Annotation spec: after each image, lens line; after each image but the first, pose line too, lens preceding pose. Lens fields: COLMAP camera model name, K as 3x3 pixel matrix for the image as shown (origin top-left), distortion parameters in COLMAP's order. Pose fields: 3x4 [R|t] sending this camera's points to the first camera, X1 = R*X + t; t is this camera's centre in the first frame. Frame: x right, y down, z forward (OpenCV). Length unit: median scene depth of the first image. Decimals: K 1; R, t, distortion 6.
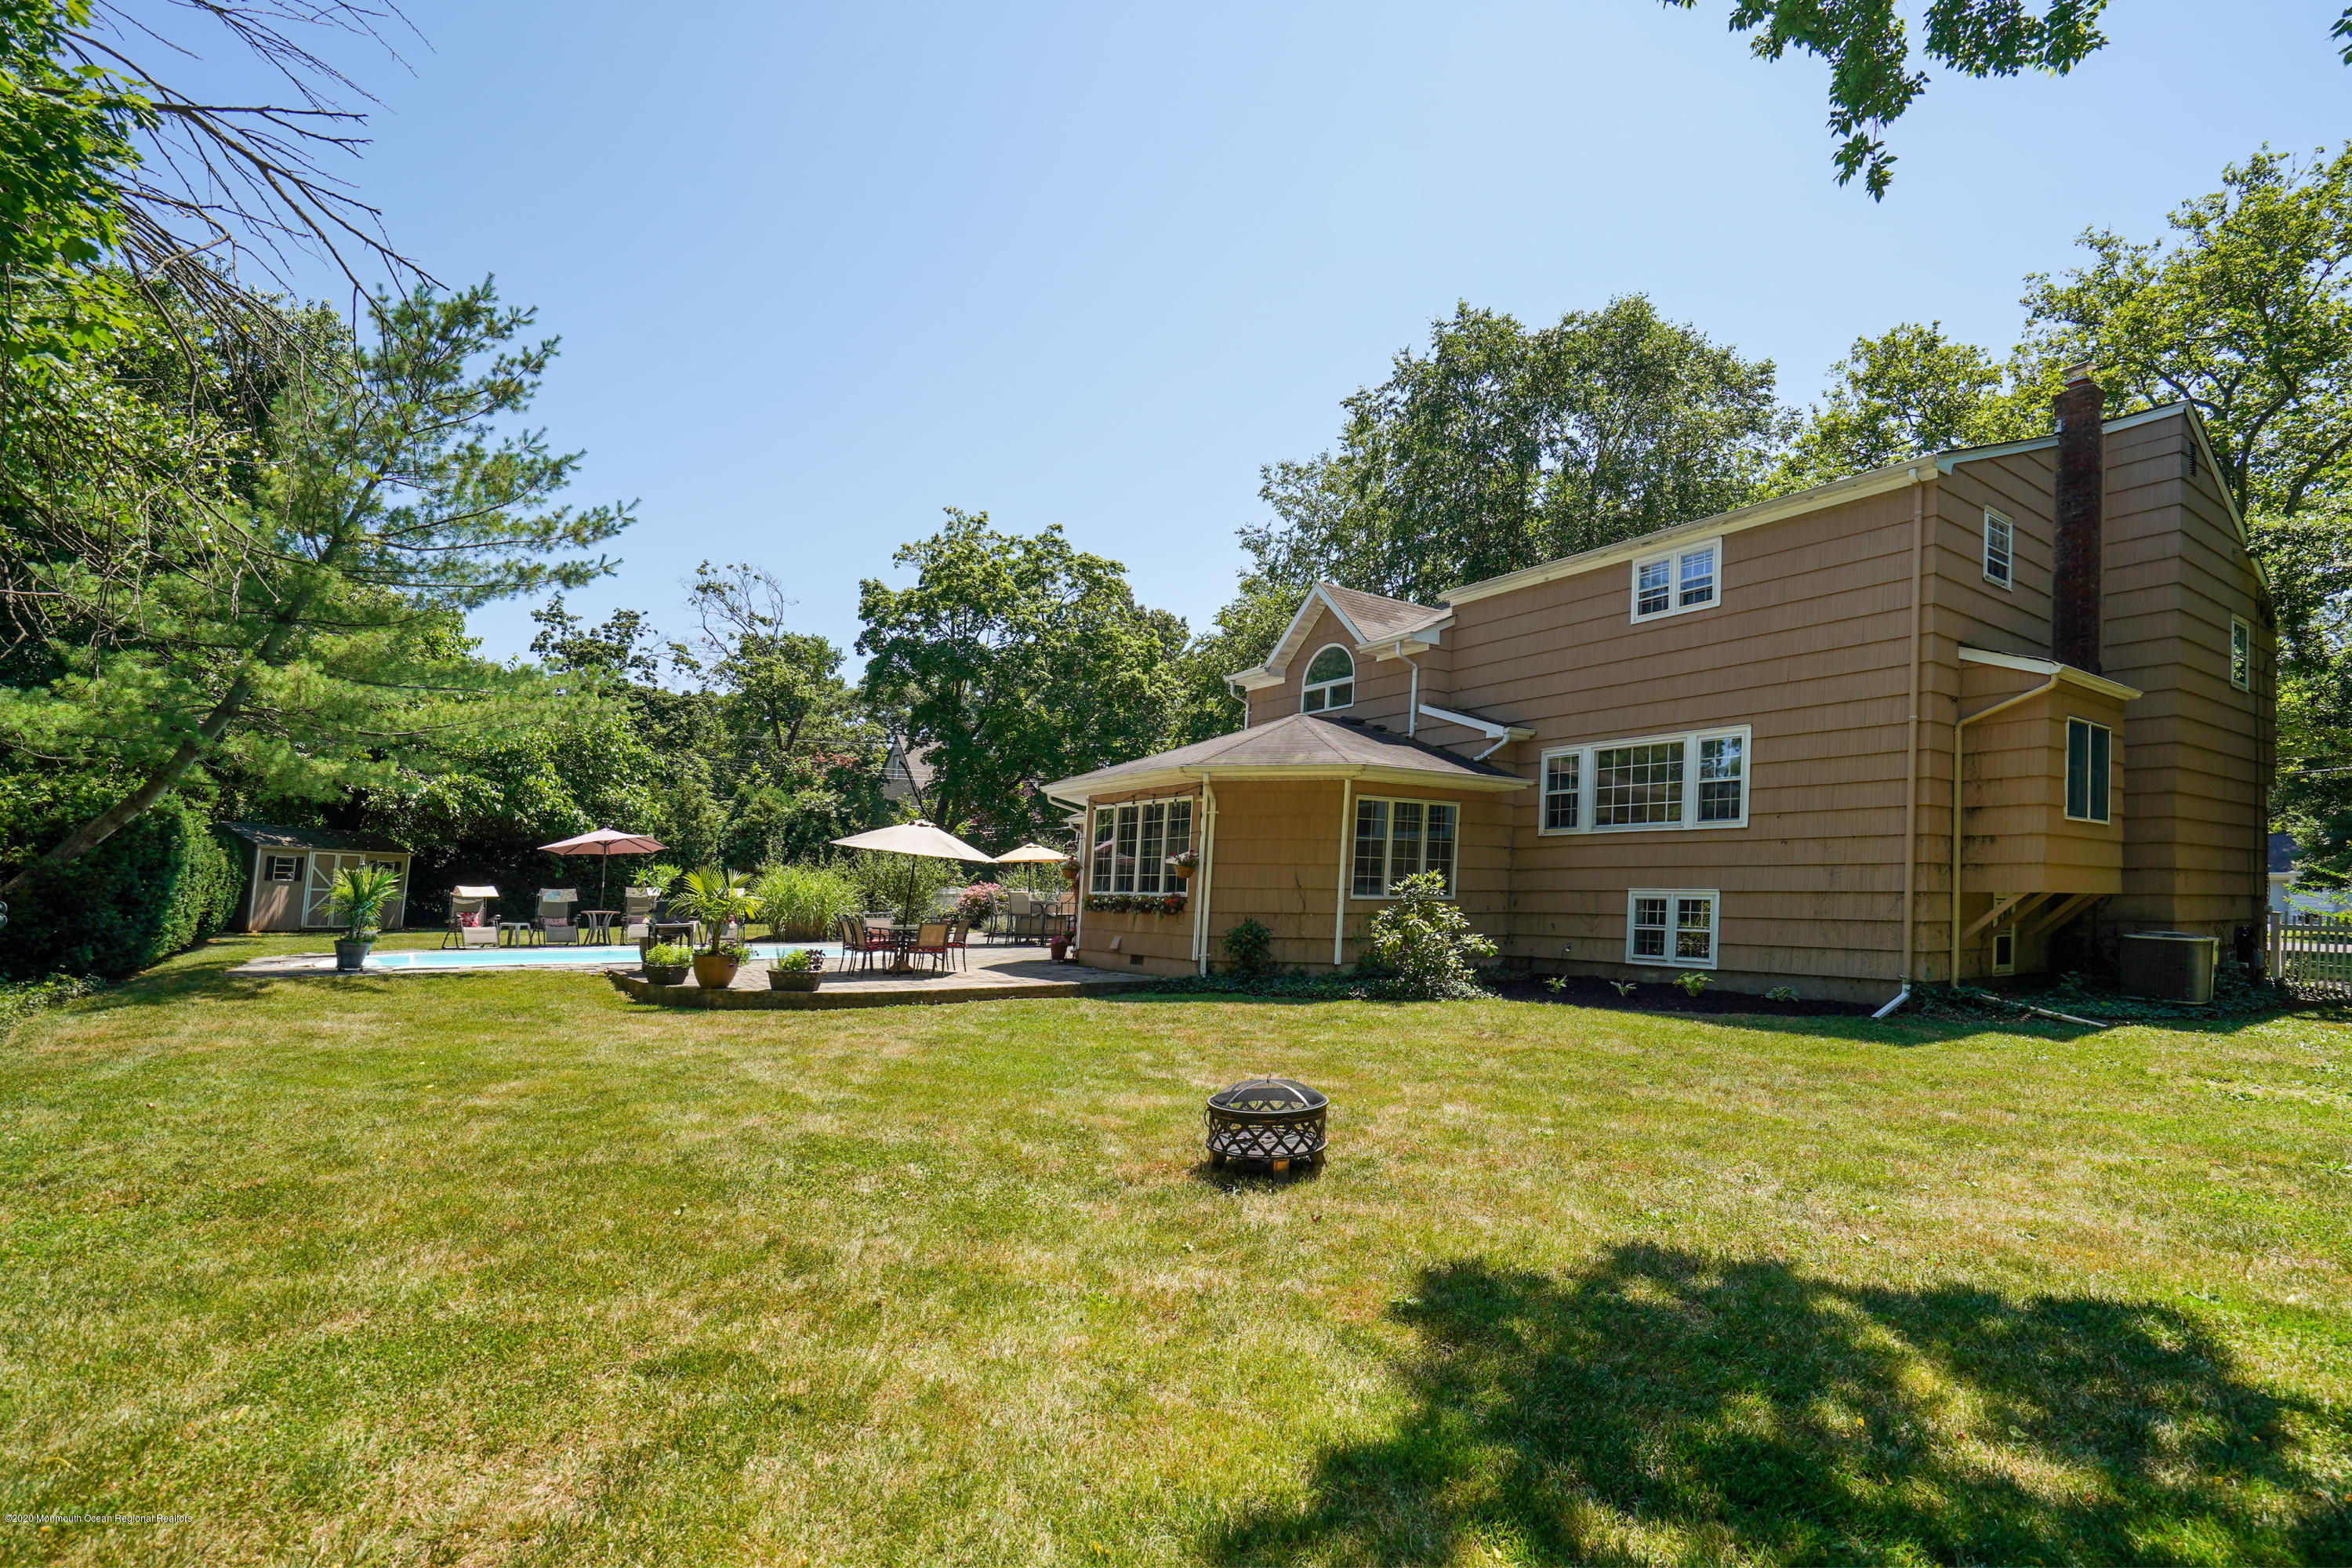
lens RADIAL K [[1092.9, 0, 1174.6], [0, 1092.9, 890.2], [0, 0, 1]] dist [-0.001182, 0.000089]
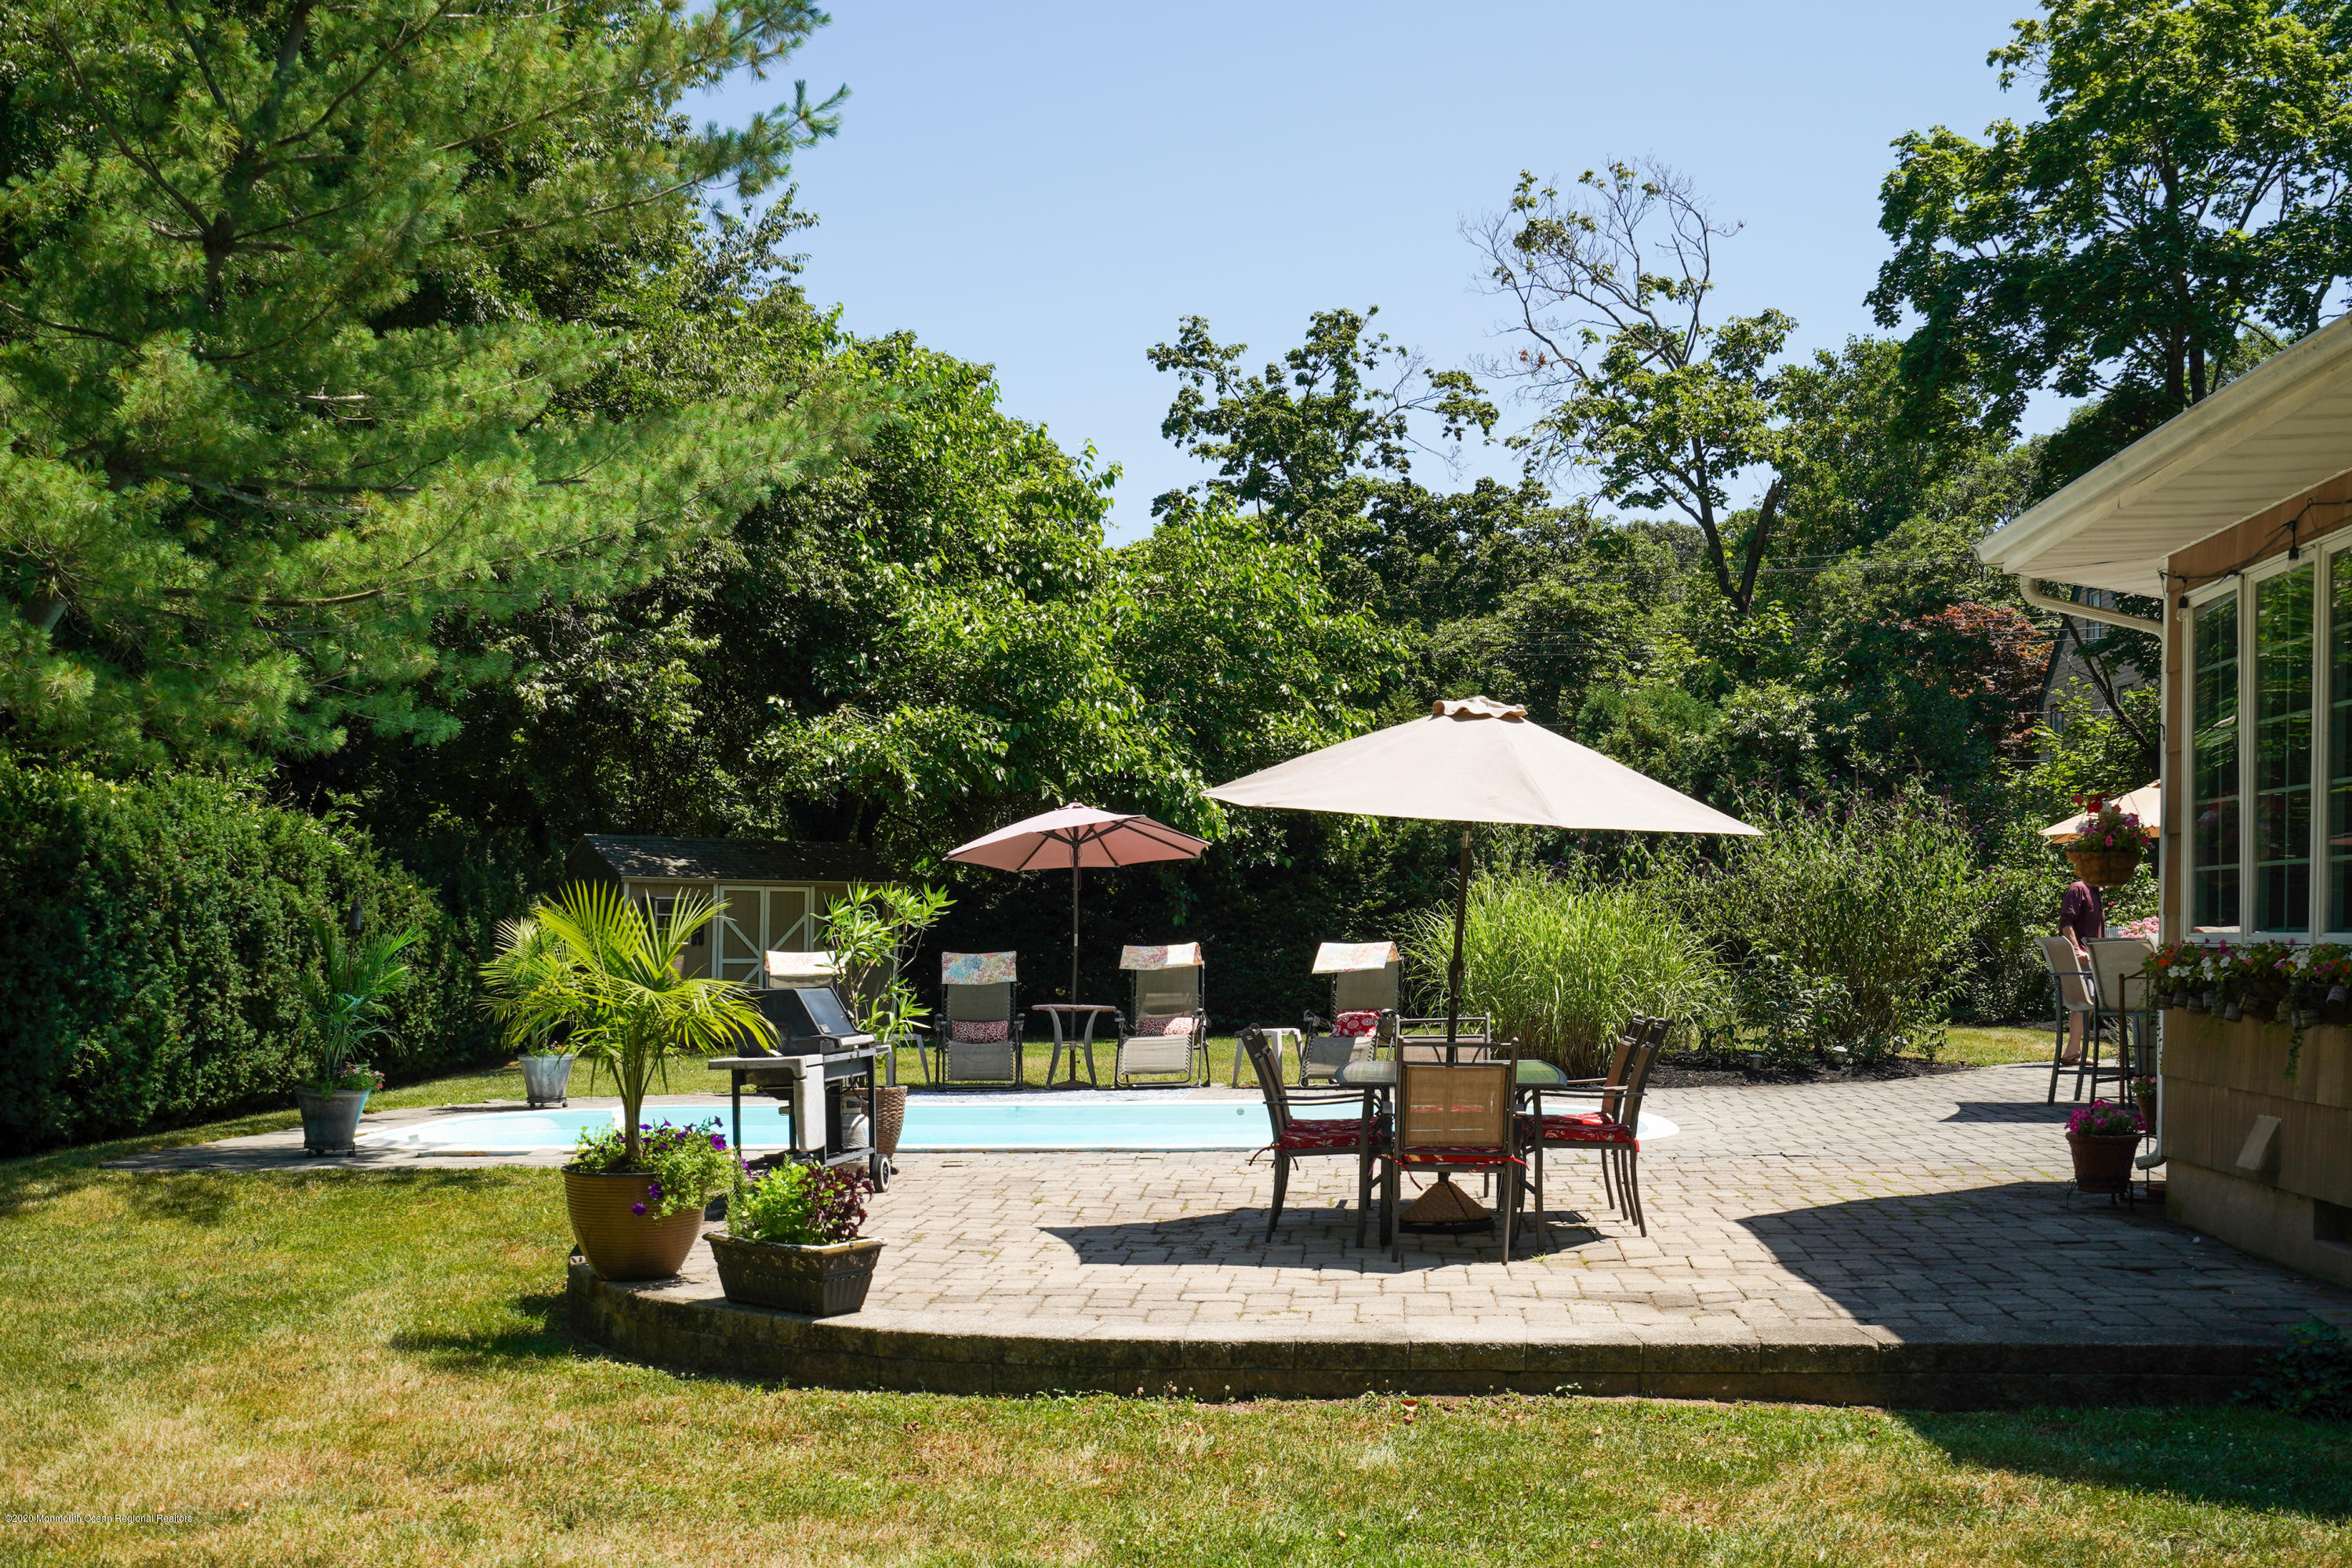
lens RADIAL K [[2377.6, 0, 1162.5], [0, 2377.6, 997.6], [0, 0, 1]] dist [0.001069, -0.010224]
pose [[0.782360, -0.006825, -0.622790, 0.052231], [0.024316, 0.999512, 0.019593, -0.000222], [0.622352, -0.030473, 0.782144, 0.262495]]
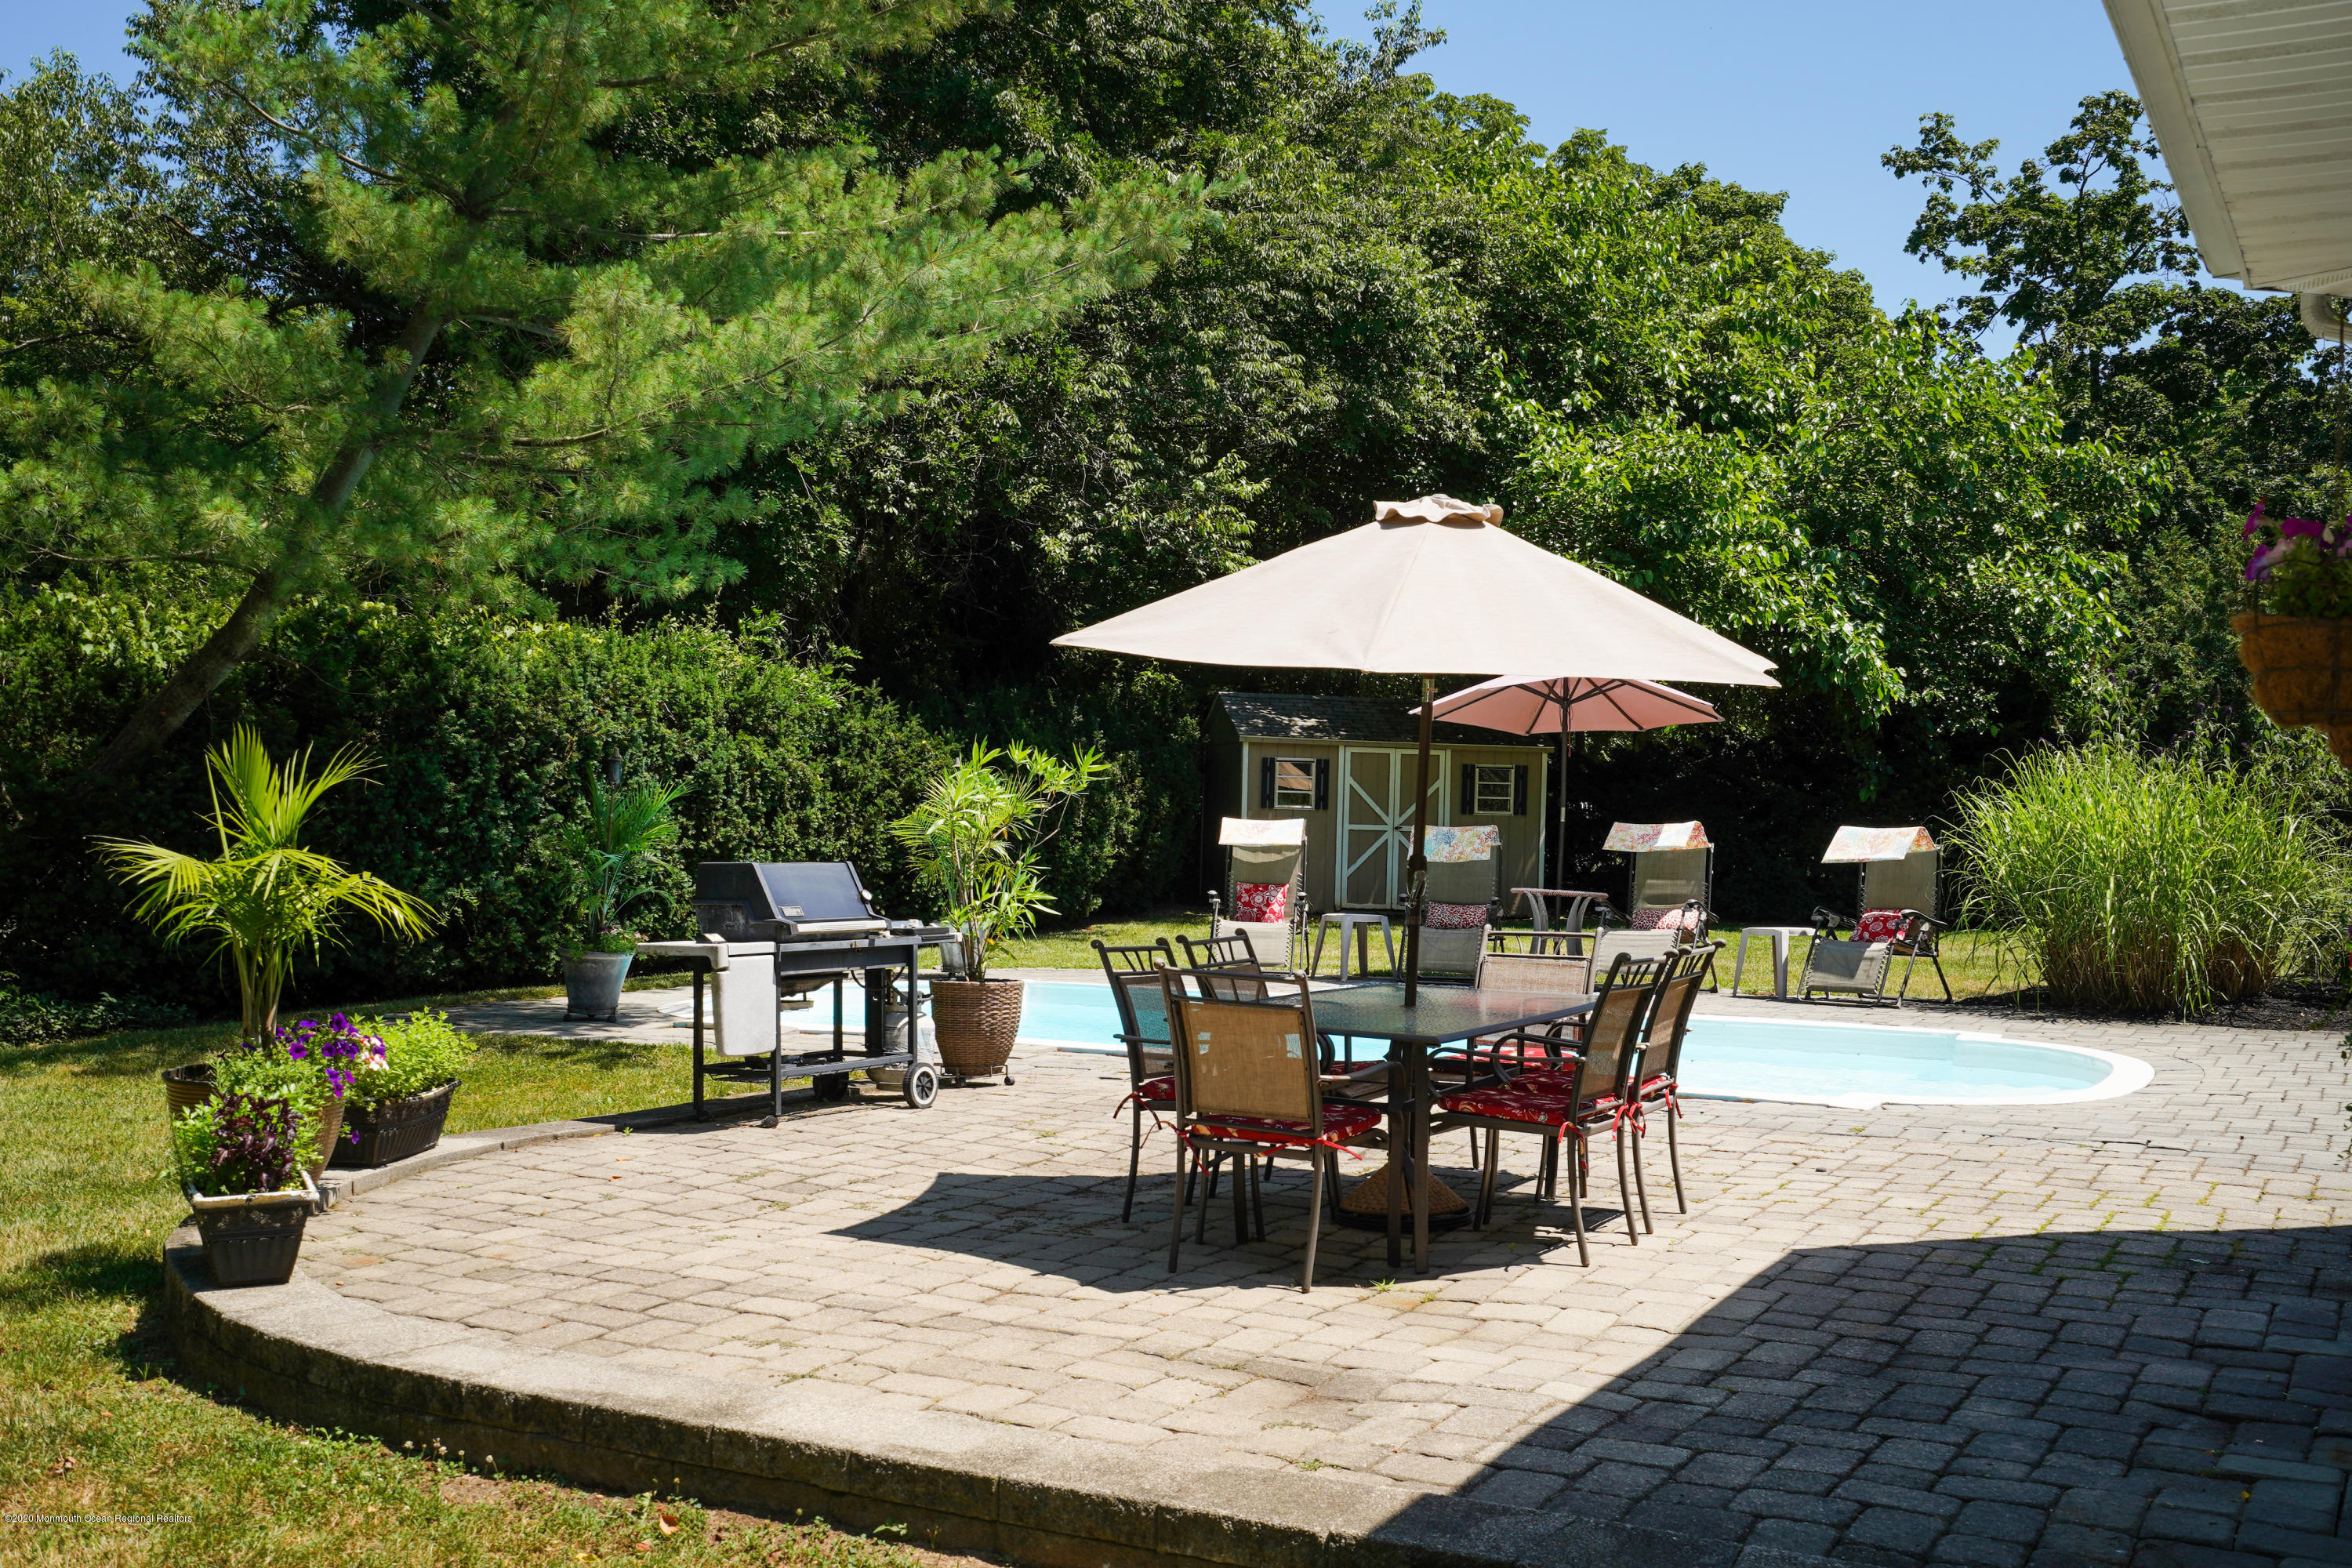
lens RADIAL K [[2378.5, 0, 1176.0], [0, 2378.5, 784.0], [0, 0, 1]] dist [-0.019425, -0.010448]
pose [[0.481246, -0.013118, -0.876488, 0.081526], [-0.003985, 0.999845, -0.017152, -0.001191], [0.876577, 0.011747, 0.481119, 0.427503]]
